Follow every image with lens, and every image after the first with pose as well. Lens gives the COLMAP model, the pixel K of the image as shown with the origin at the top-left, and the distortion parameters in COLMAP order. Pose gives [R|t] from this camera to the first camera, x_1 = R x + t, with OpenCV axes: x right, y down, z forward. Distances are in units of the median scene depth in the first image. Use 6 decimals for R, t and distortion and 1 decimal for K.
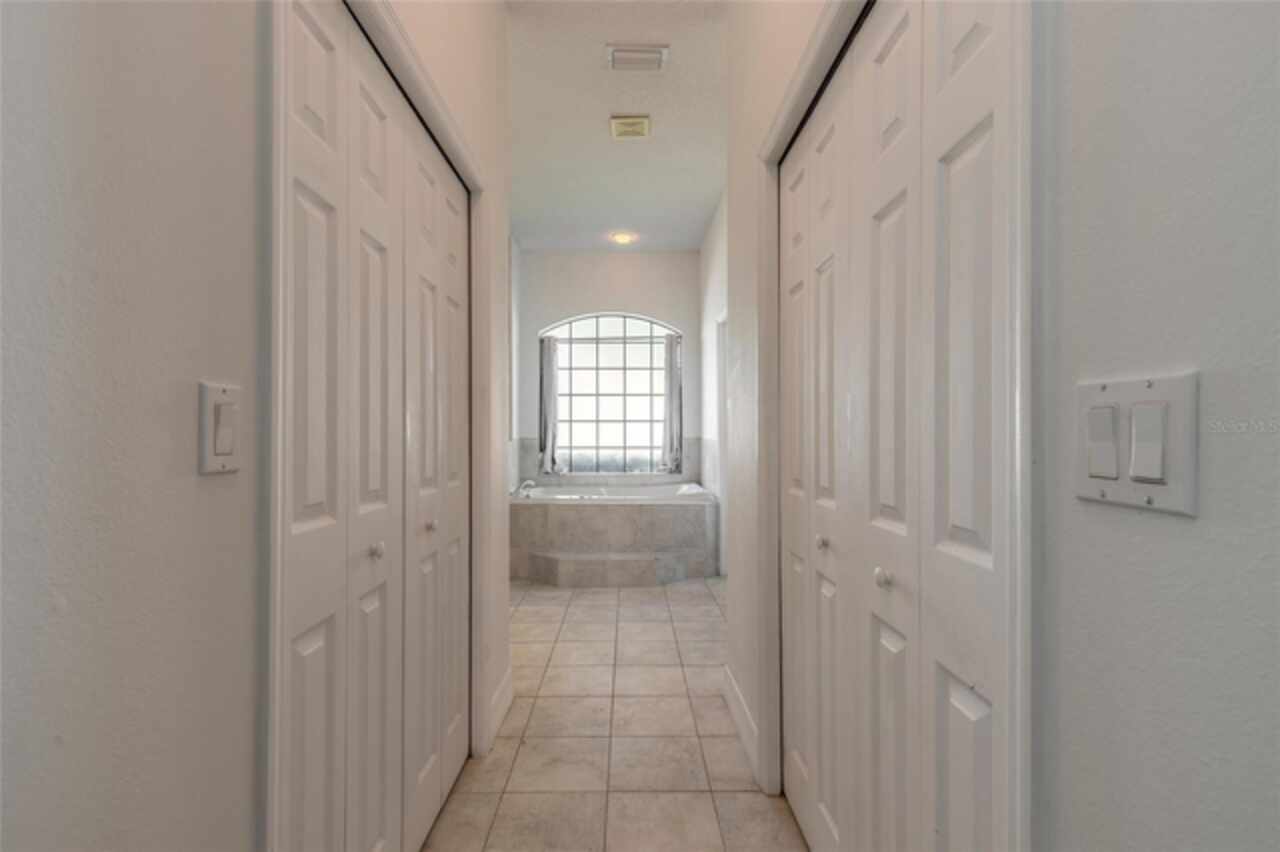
lens RADIAL K [[584.2, 0, 632.6], [0, 584.2, 425.5], [0, 0, 1]] dist [0.000532, -0.000184]
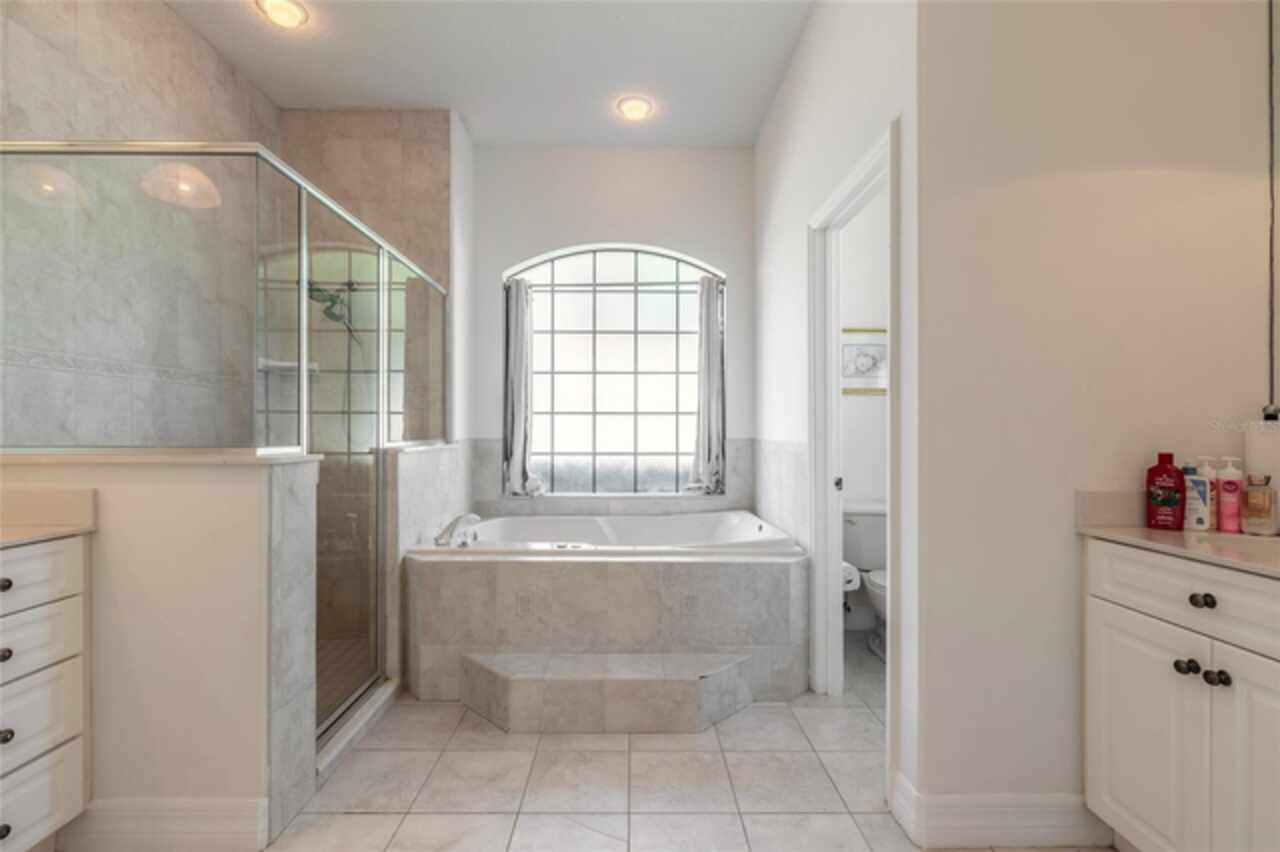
lens RADIAL K [[584.2, 0, 647.6], [0, 584.2, 425.0], [0, 0, 1]] dist [0.000532, -0.000184]
pose [[0.999846, 0.002262, 0.017431, -0.012045], [-0.002273, 0.999997, 0.000646, 0.005608], [-0.017430, -0.000686, 0.999848, 0.356127]]
